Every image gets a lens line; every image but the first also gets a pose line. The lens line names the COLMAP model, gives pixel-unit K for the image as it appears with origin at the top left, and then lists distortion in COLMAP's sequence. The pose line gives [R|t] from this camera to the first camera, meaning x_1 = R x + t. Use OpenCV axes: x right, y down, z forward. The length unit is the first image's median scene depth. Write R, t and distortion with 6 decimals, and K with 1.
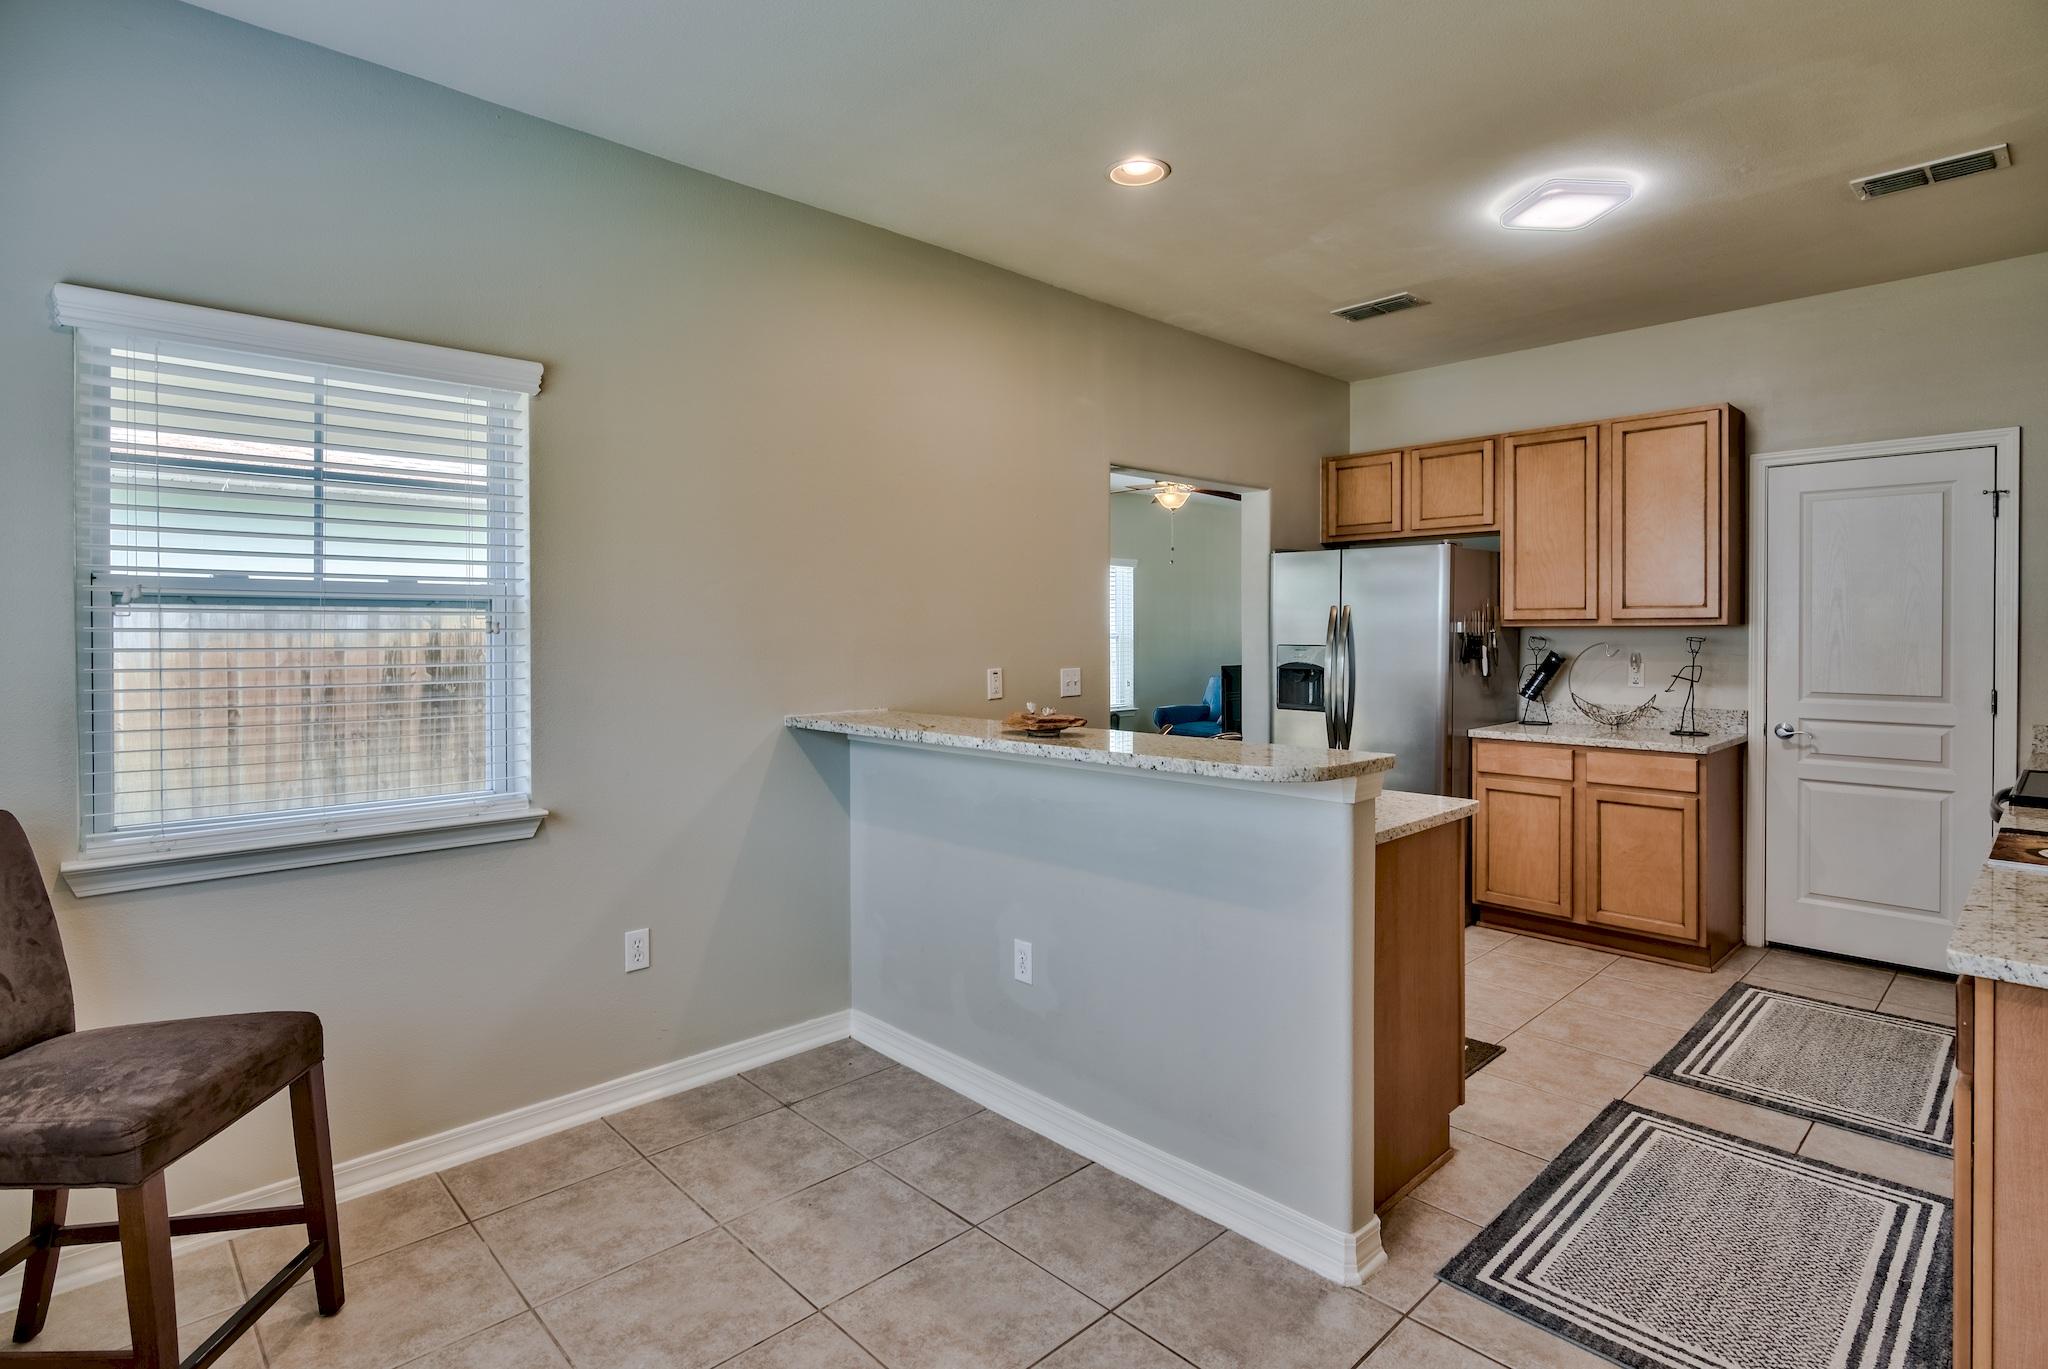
lens RADIAL K [[1021.1, 0, 1032.6], [0, 1021.1, 629.5], [0, 0, 1]] dist [-0.003199, -0.000974]
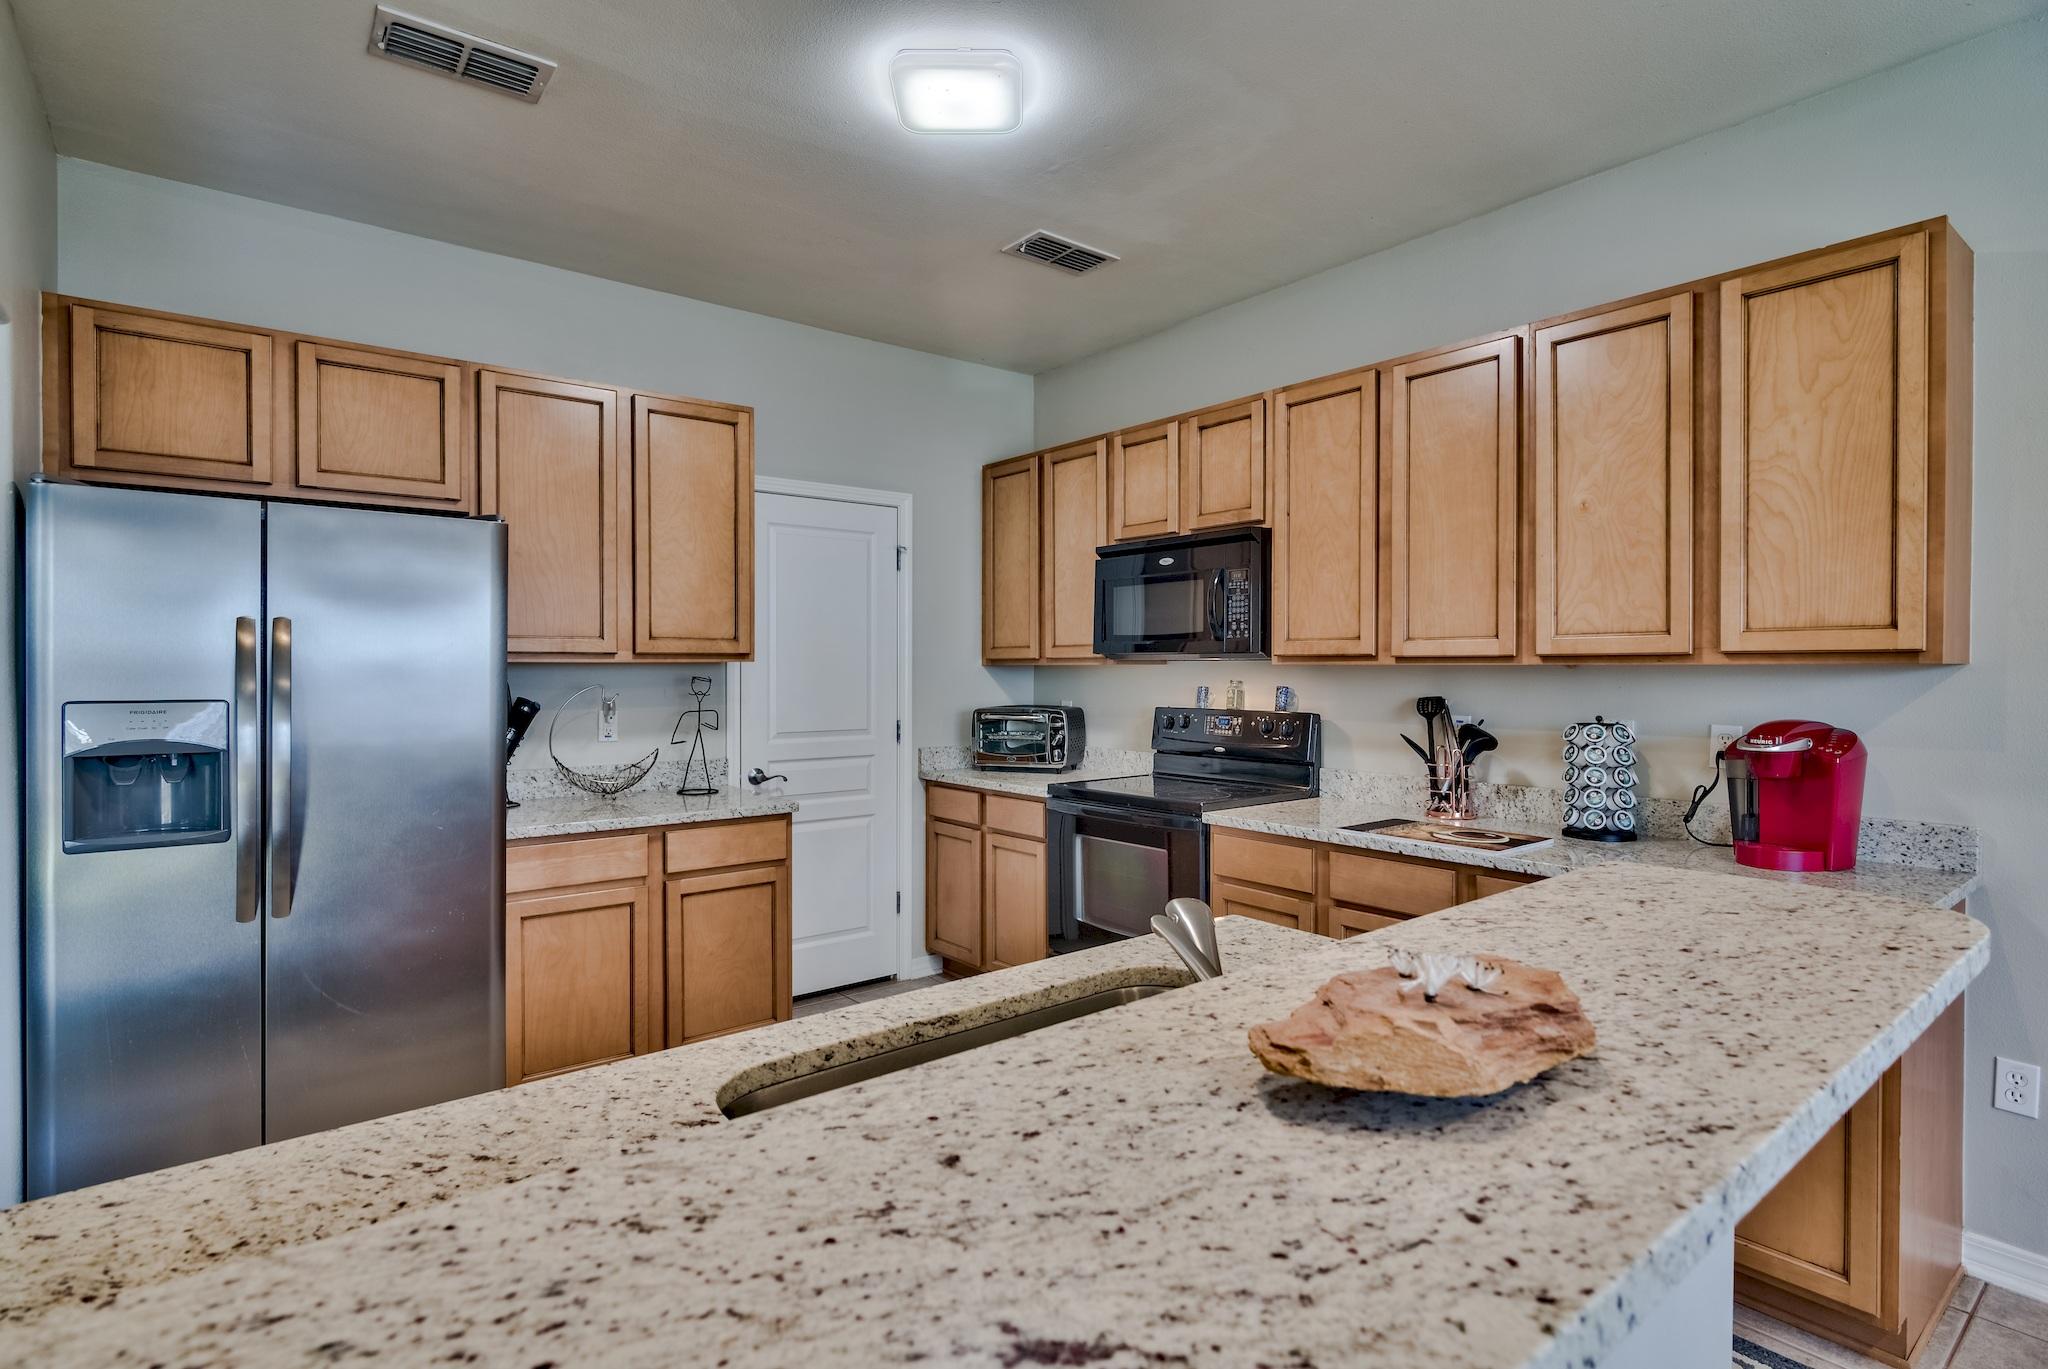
lens RADIAL K [[1021.1, 0, 1015.9], [0, 1021.1, 682.8], [0, 0, 1]] dist [-0.003199, -0.000974]
pose [[0.102131, -0.012636, 0.994691, -0.184748], [-0.000390, 0.999919, 0.012743, 0.002234], [-0.994771, -0.001689, 0.102117, 0.757741]]
